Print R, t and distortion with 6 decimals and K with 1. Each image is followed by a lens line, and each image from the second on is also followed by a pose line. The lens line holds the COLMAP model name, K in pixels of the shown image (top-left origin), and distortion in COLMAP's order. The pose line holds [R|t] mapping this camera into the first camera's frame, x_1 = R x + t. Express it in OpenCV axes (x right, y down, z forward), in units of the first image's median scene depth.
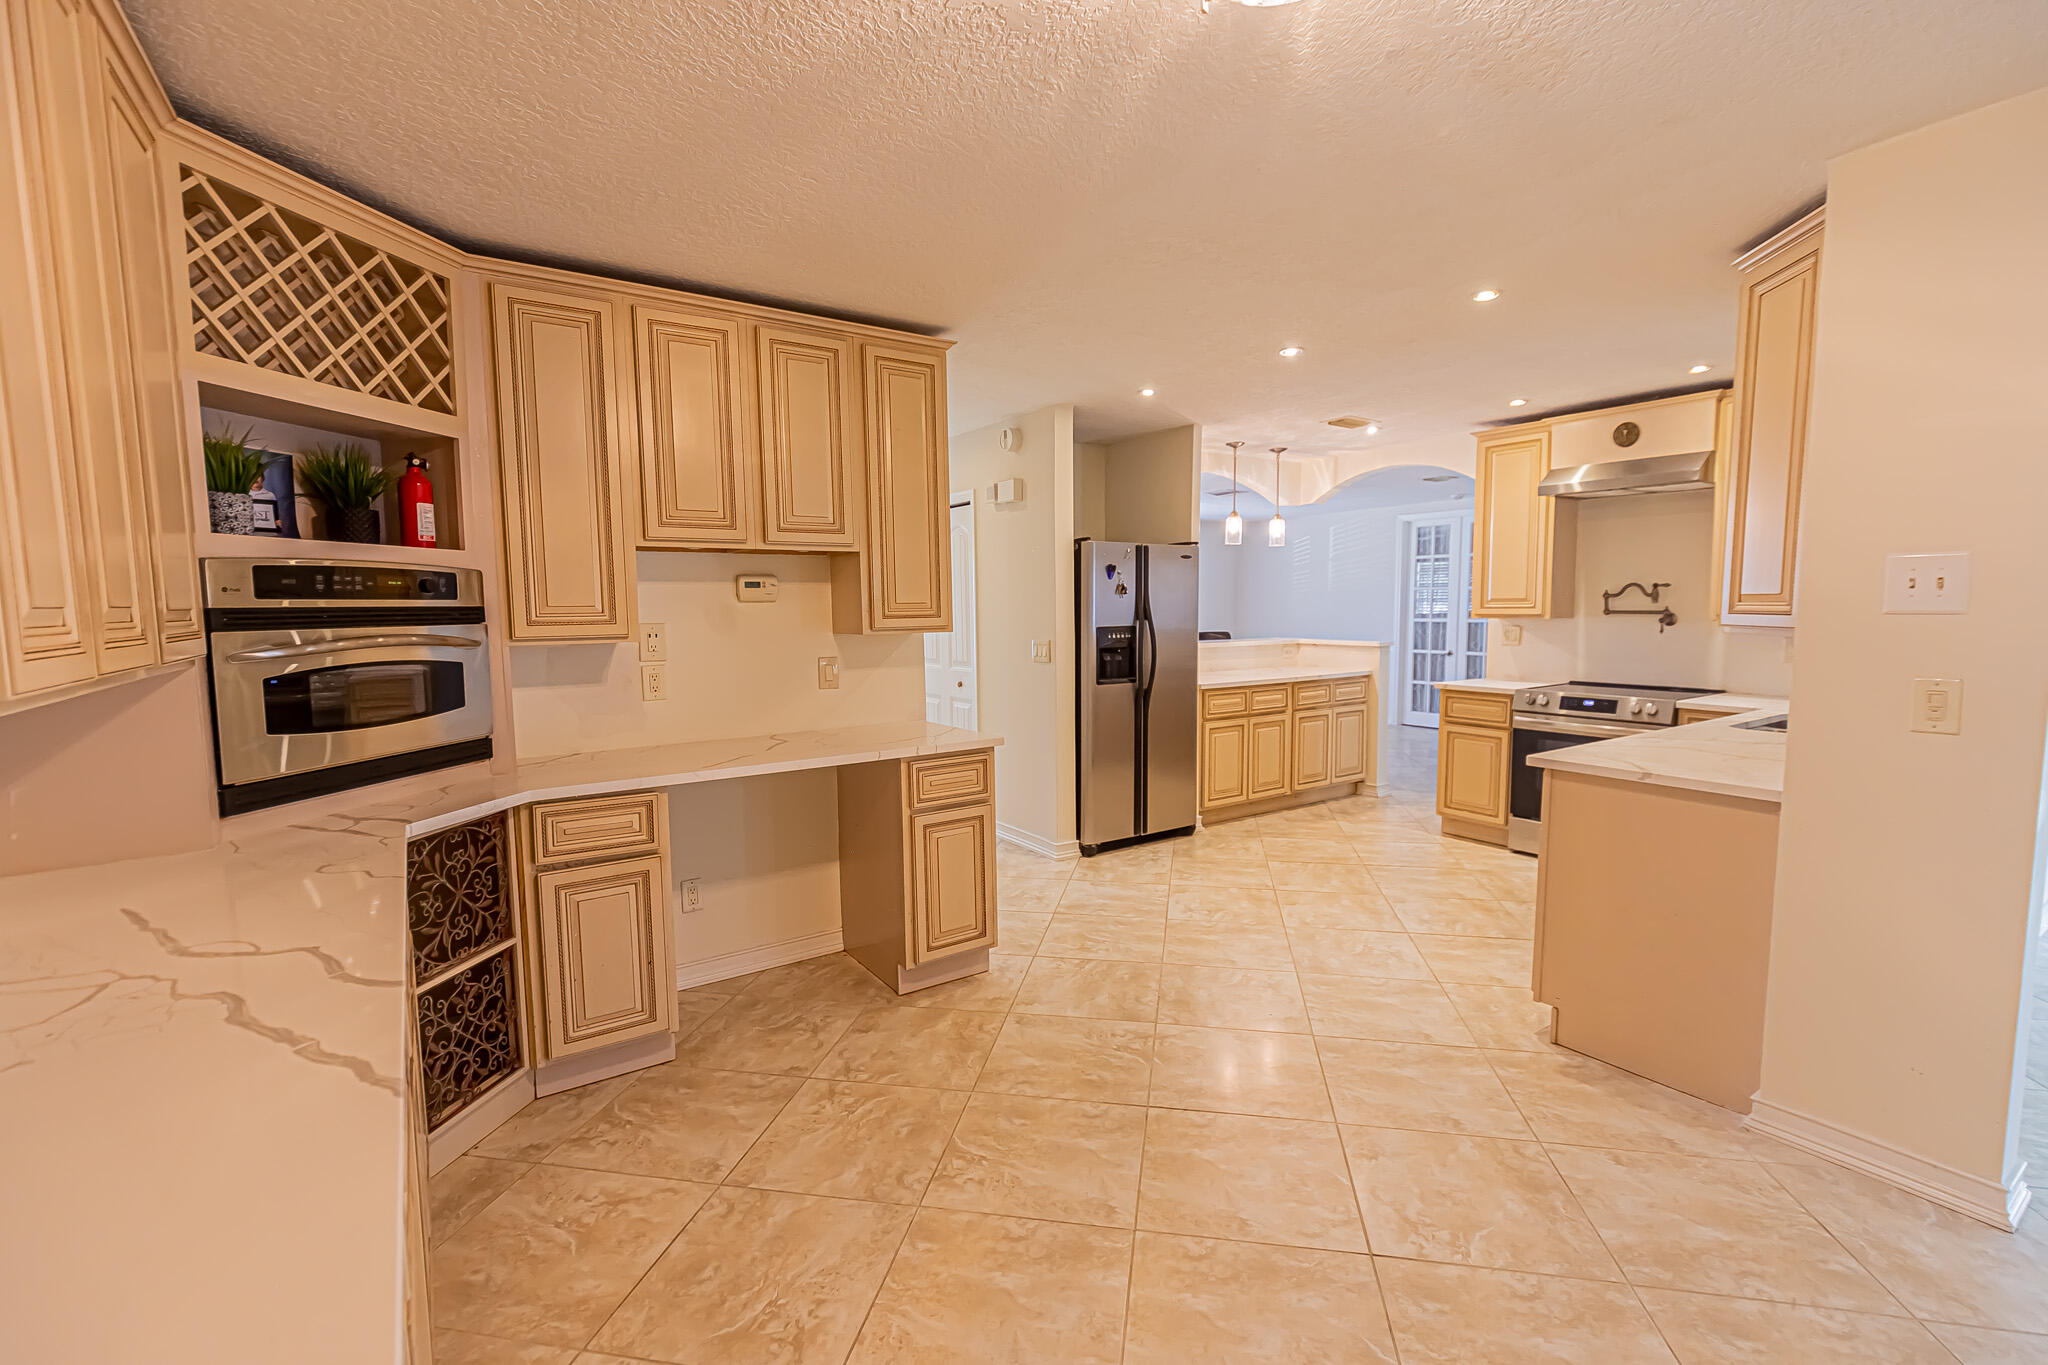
lens RADIAL K [[892.3, 0, 1003.6], [0, 892.3, 689.3], [0, 0, 1]] dist [-0.030969, 0.000093]
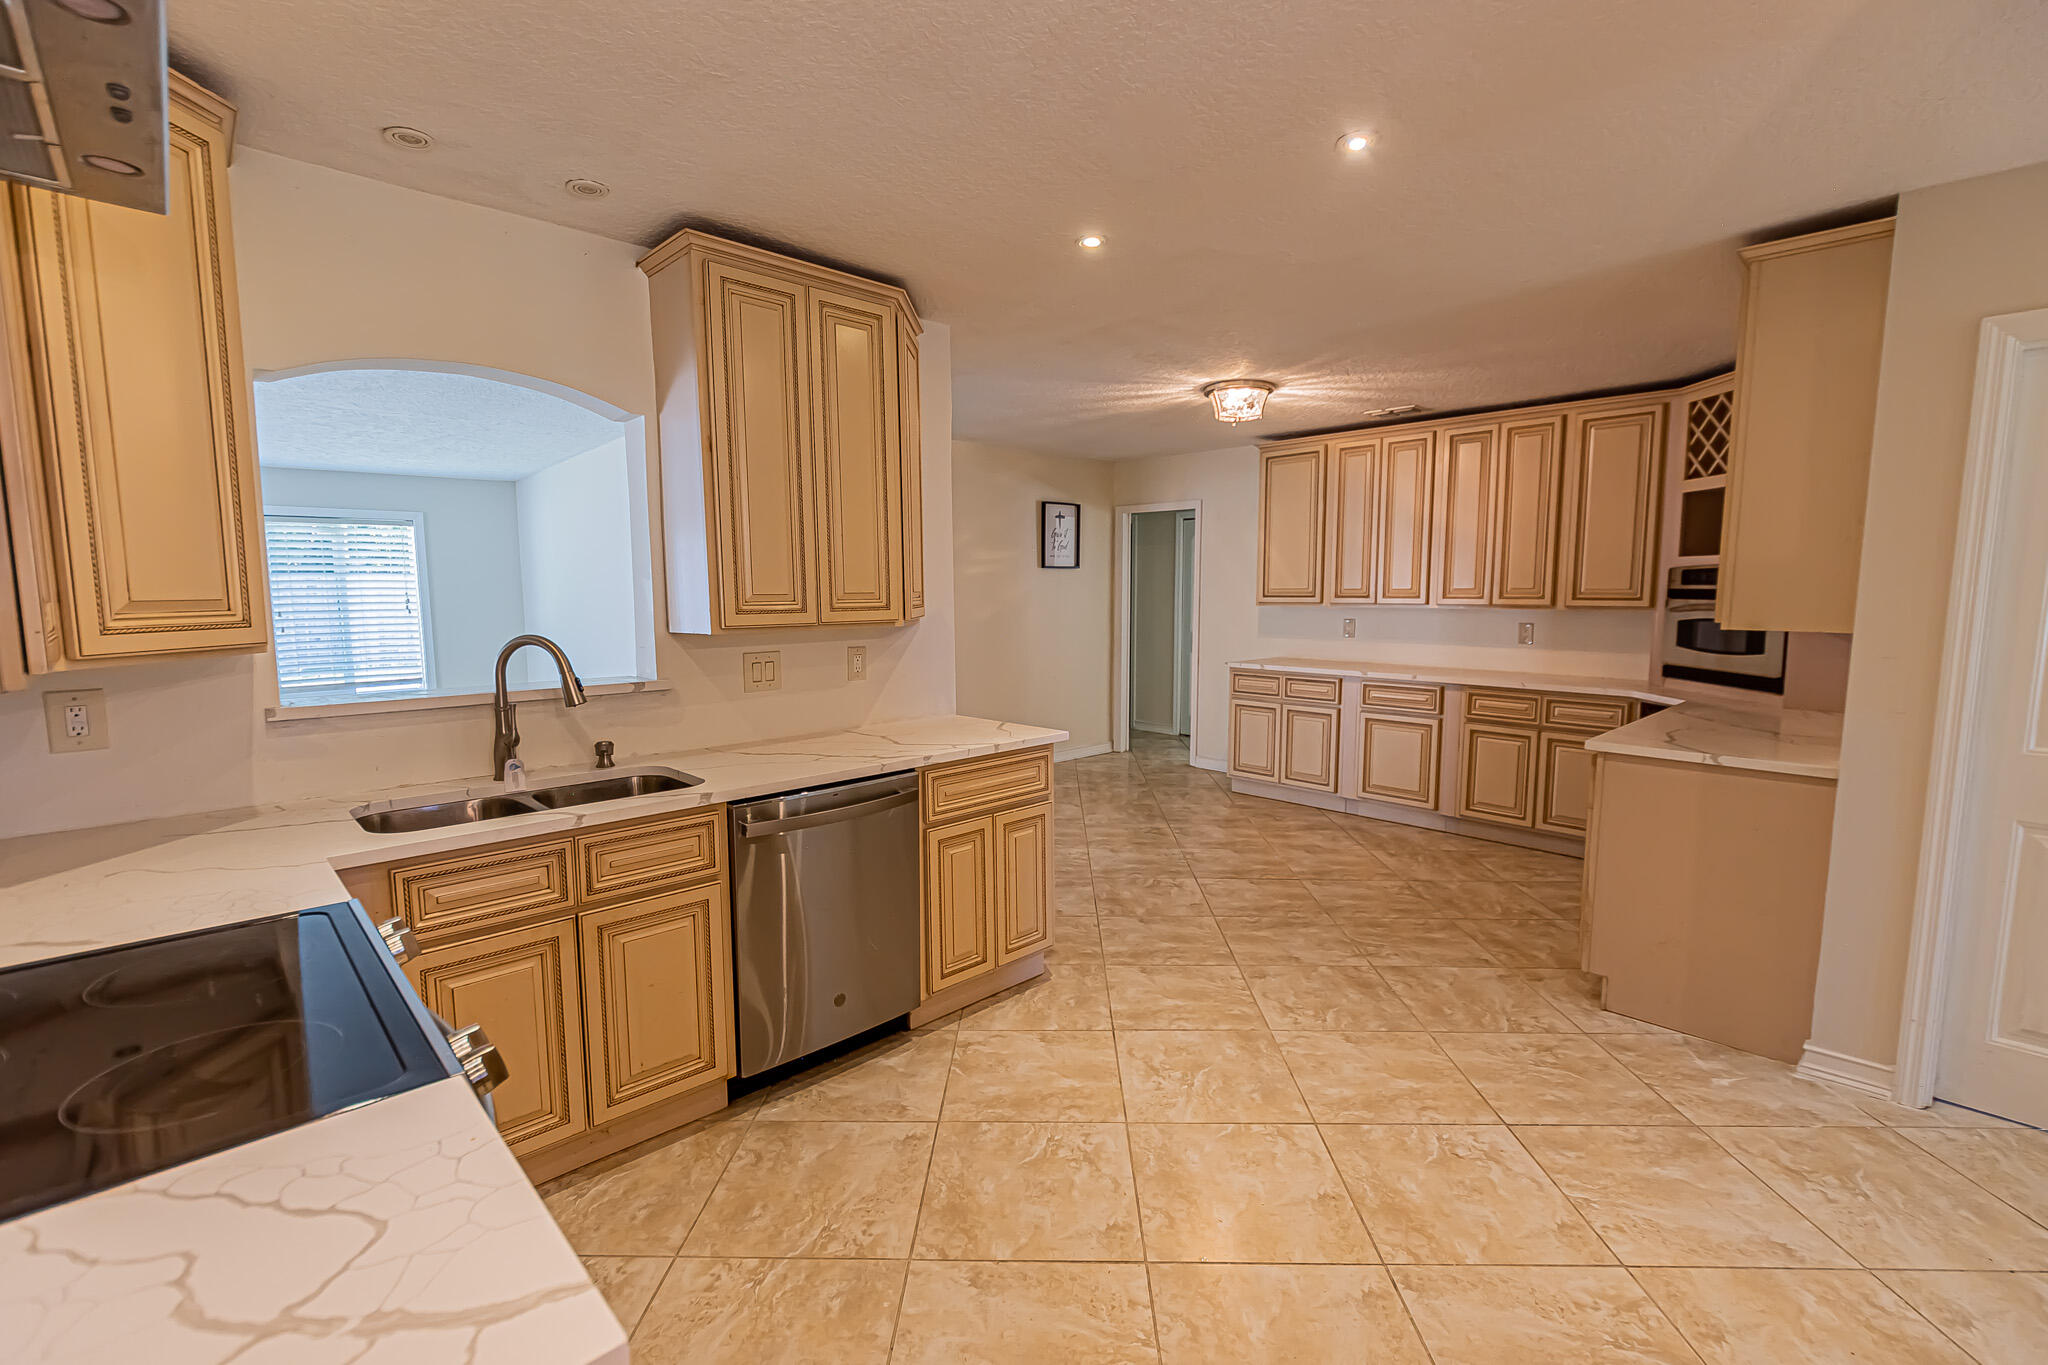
lens RADIAL K [[913.2, 0, 1032.4], [0, 913.2, 684.8], [0, 0, 1]] dist [0.000910, 0.000483]
pose [[-0.981301, 0.034307, -0.189395, 0.472835], [-0.005544, 0.978540, 0.205980, -0.123206], [0.192397, 0.203179, -0.960053, 1.154385]]
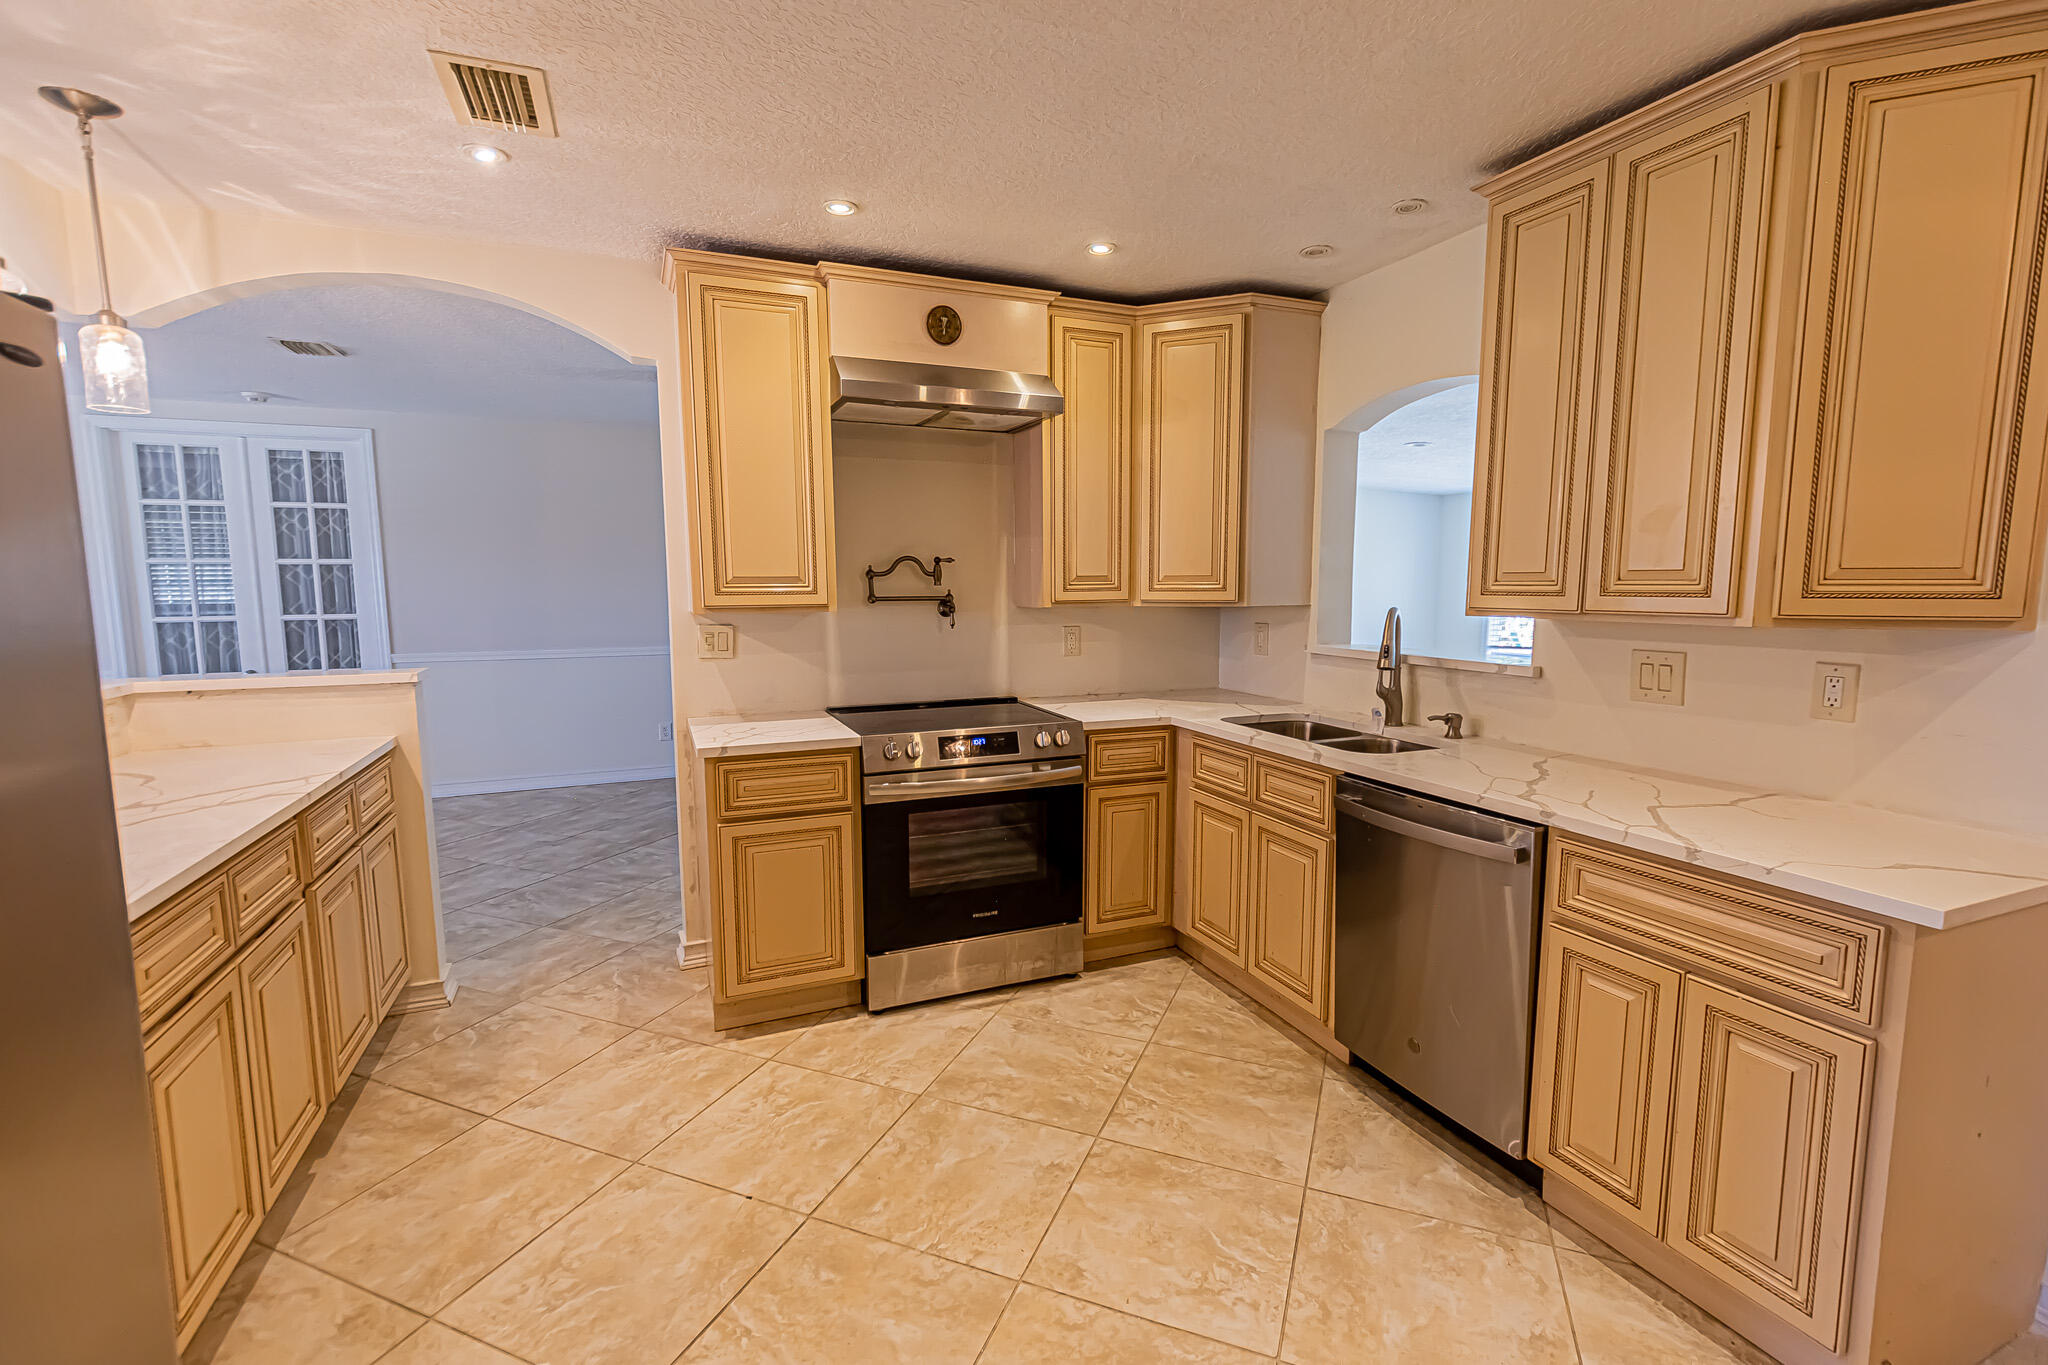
lens RADIAL K [[903.3, 0, 1033.2], [0, 903.3, 684.6], [0, 0, 1]] dist [0.001593, -0.000943]
pose [[0.174801, -0.102947, 0.979207, 0.034425], [0.096147, 0.991551, 0.087081, -0.070746], [-0.979898, 0.078926, 0.183222, 0.752317]]
